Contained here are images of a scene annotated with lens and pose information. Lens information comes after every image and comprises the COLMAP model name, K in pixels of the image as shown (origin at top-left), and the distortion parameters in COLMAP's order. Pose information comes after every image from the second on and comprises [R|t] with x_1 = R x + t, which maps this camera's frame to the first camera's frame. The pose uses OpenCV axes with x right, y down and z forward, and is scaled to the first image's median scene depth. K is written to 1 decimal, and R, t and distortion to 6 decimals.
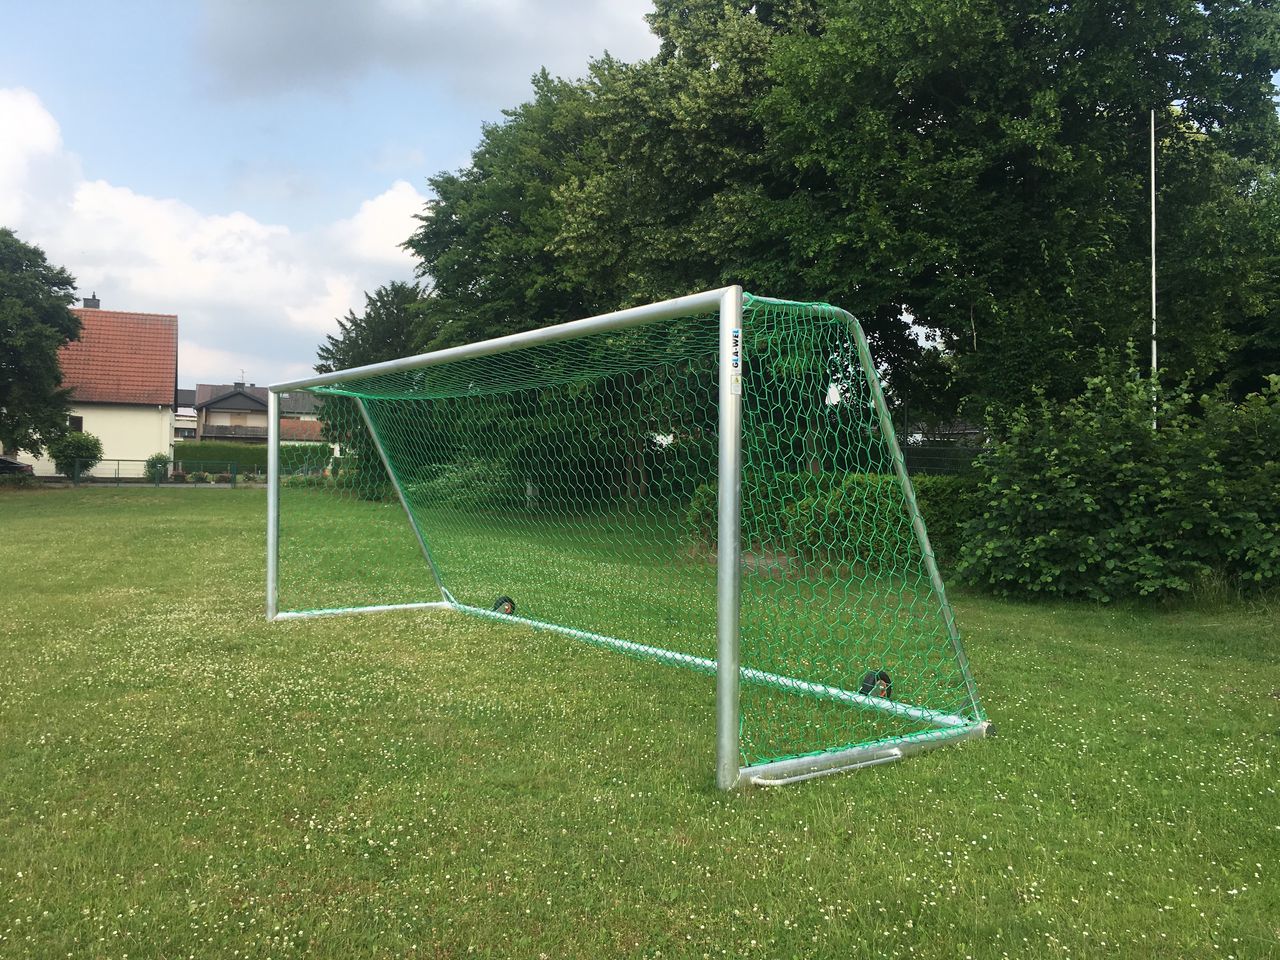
lens RADIAL K [[1091.3, 0, 640.0], [0, 1091.3, 480.0], [0, 0, 1]] dist [0.001716, 0.001402]
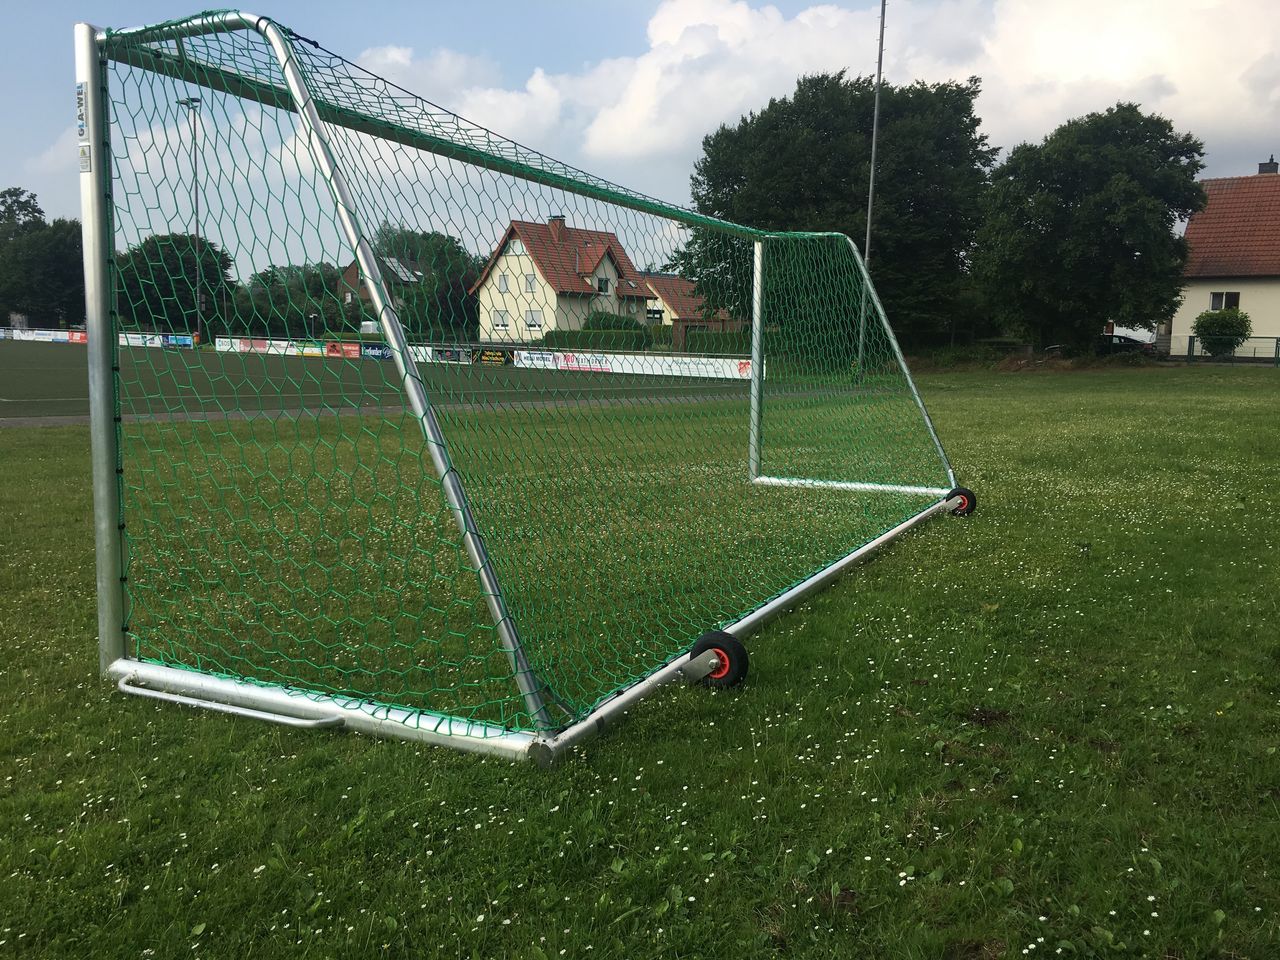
lens RADIAL K [[1091.3, 0, 640.0], [0, 1091.3, 480.0], [0, 0, 1]] dist [0.001716, 0.001402]
pose [[0.477843, 0.102669, -0.872425, 0.105323], [-0.010586, 0.993748, 0.111148, 0.004965], [0.878381, -0.043875, 0.475943, 0.109738]]
